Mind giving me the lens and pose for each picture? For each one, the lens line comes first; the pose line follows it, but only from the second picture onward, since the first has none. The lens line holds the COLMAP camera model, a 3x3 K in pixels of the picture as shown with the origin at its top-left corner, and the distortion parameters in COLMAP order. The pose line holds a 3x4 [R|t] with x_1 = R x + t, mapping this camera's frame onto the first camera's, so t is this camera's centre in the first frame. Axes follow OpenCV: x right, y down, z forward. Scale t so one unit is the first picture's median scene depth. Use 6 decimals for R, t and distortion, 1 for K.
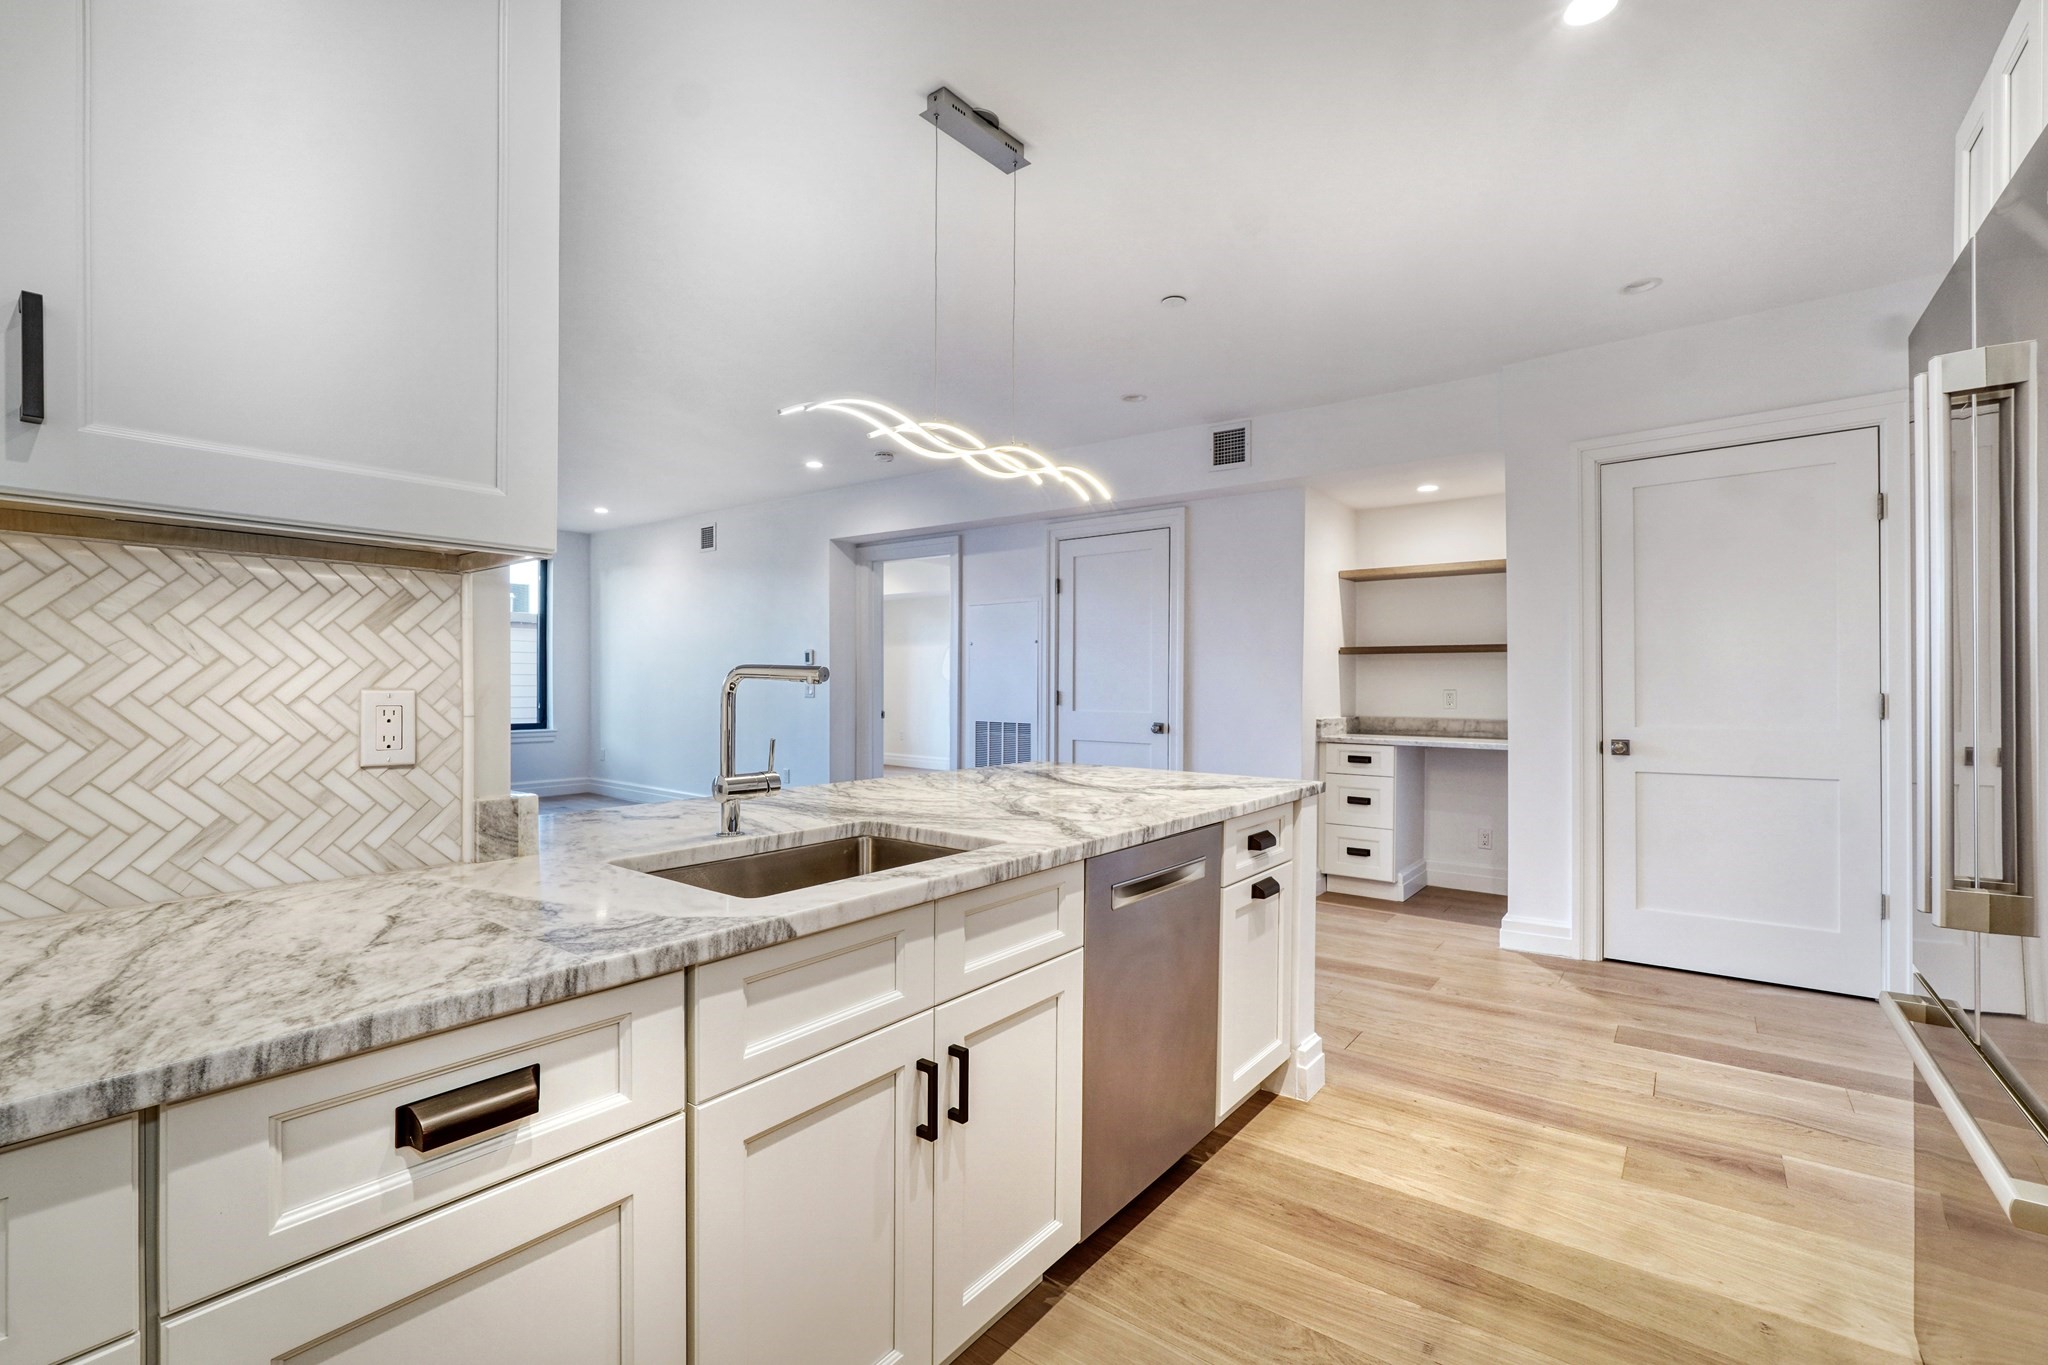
lens RADIAL K [[883.0, 0, 1025.0], [0, 883.0, 690.0], [0, 0, 1]] dist [-0.015556, 0.004868]
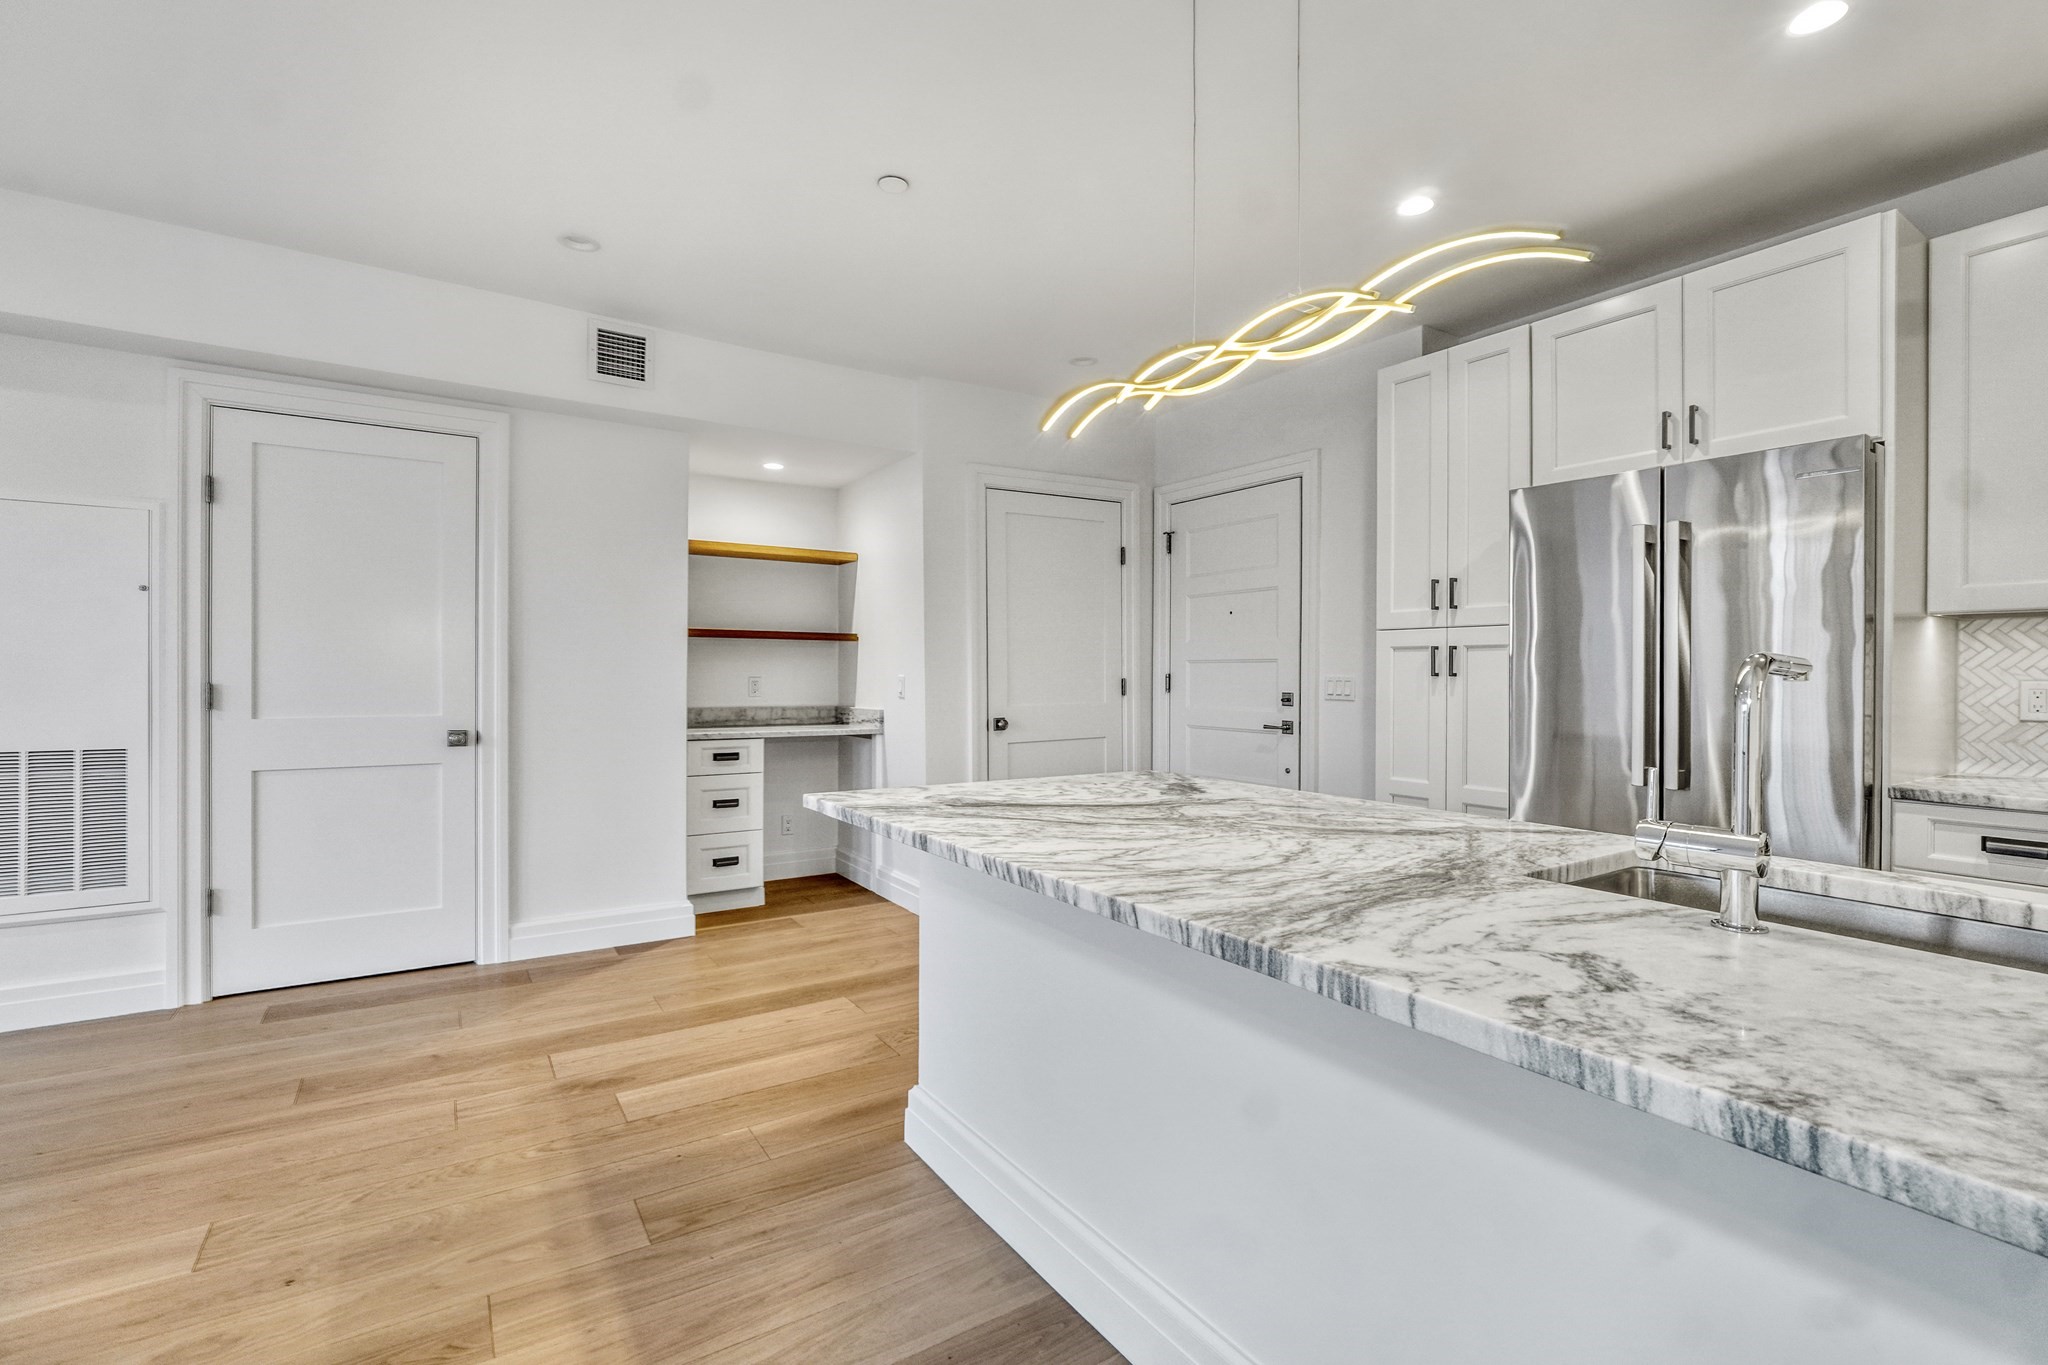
lens RADIAL K [[883.0, 0, 1017.9], [0, 883.0, 680.2], [0, 0, 1]] dist [-0.015556, 0.004868]
pose [[0.342622, -0.011303, 0.939406, -0.319609], [0.000204, 0.999928, 0.011957, -0.007741], [-0.939473, -0.003905, 0.342599, 0.384286]]
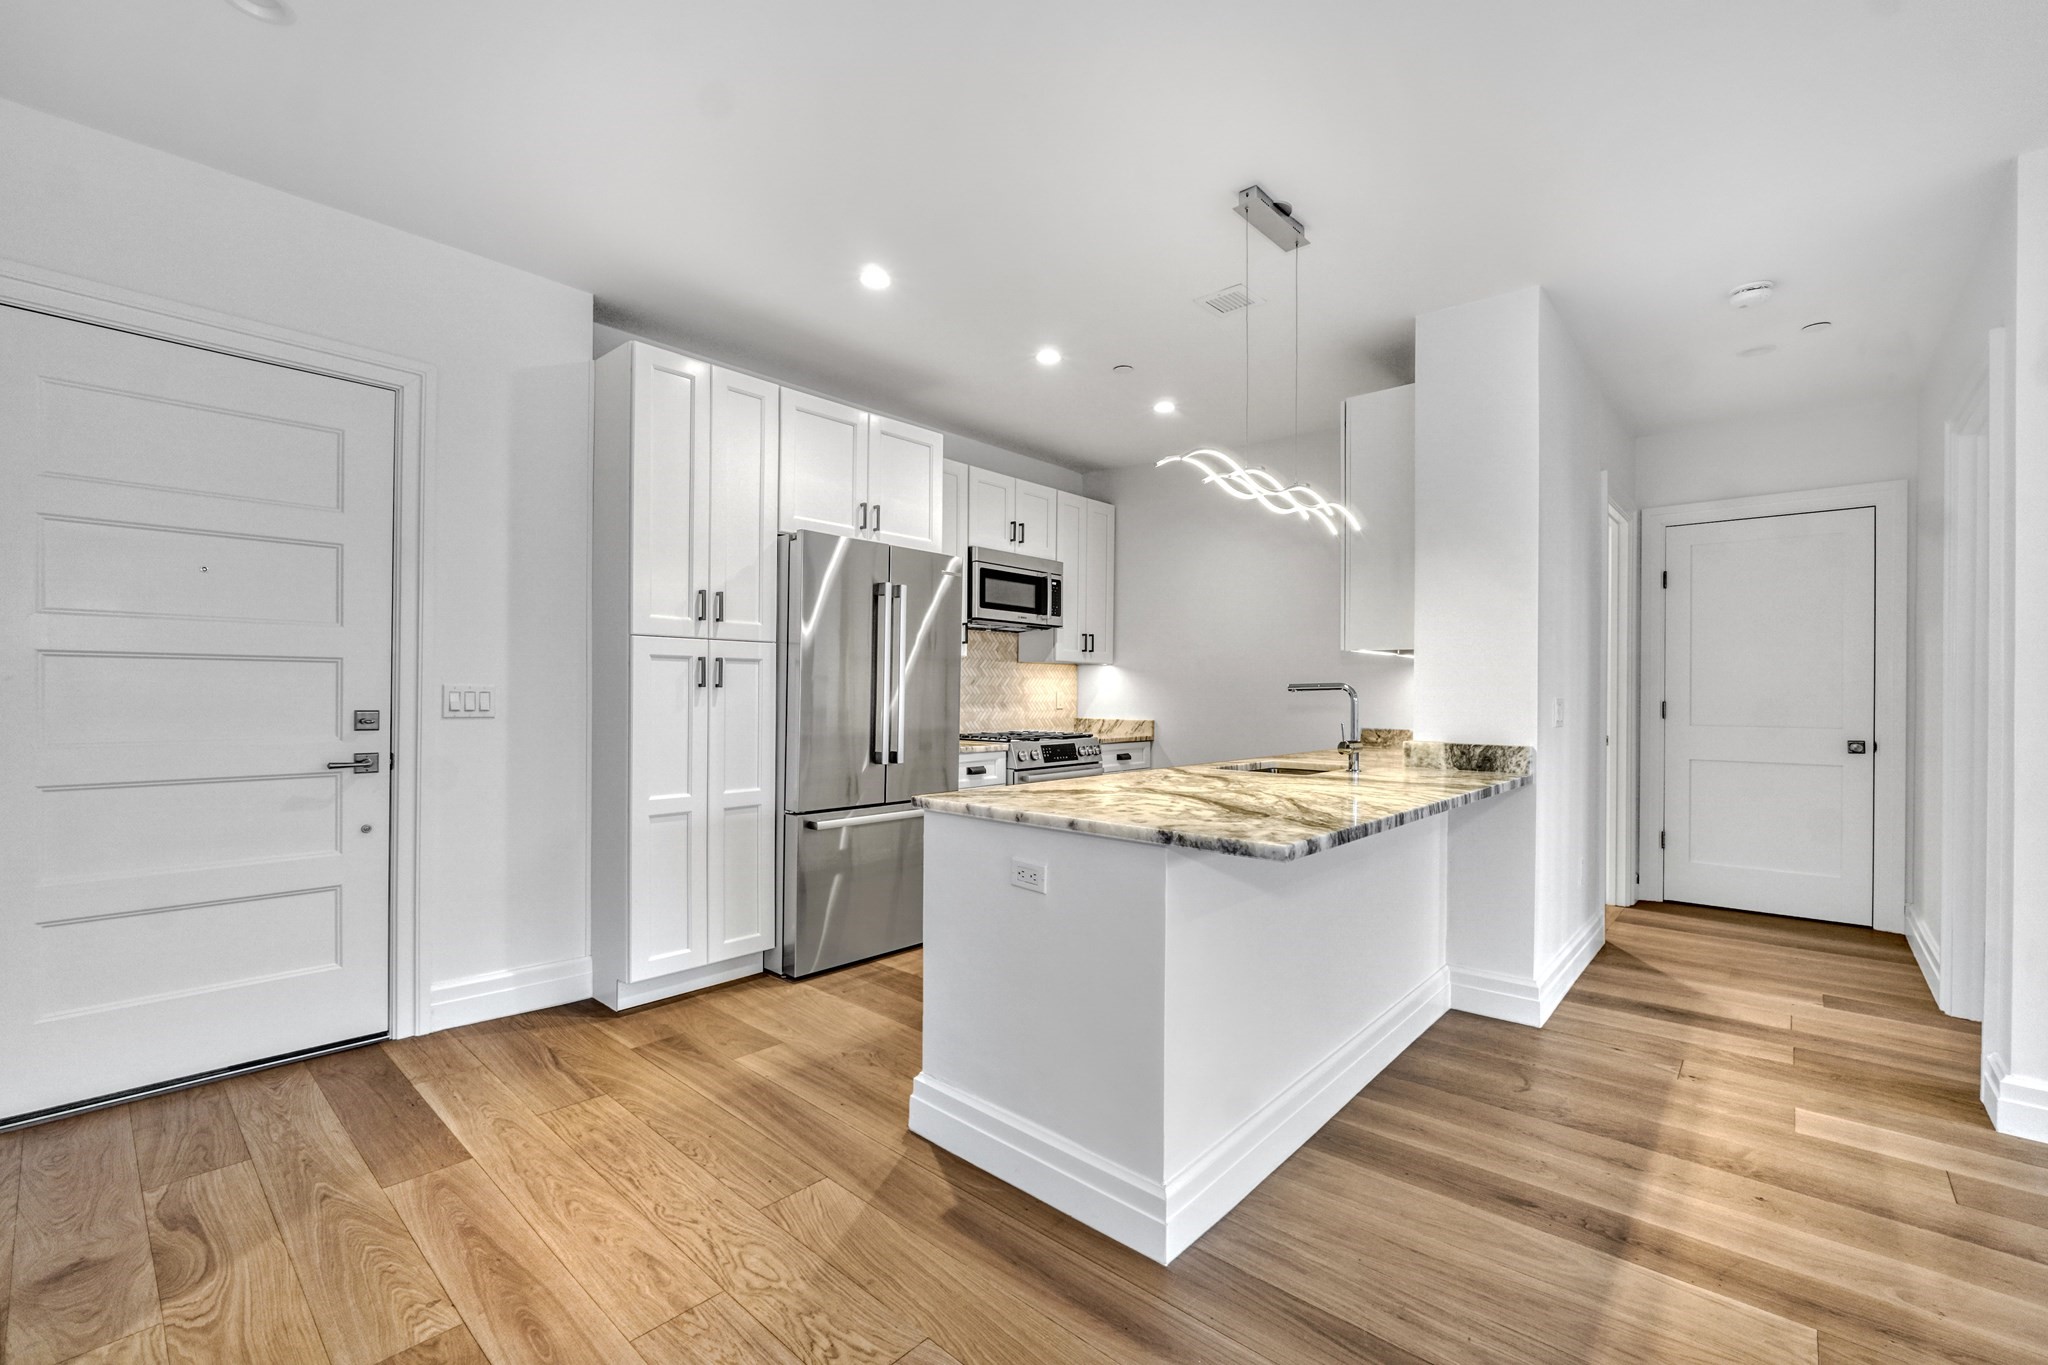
lens RADIAL K [[883.0, 0, 1055.3], [0, 883.0, 690.6], [0, 0, 1]] dist [-0.015556, 0.004868]
pose [[-0.996931, -0.016412, 0.076549, 0.082096], [-0.016440, 0.999865, 0.000254, -0.005065], [-0.076542, -0.001005, -0.997066, 0.930712]]
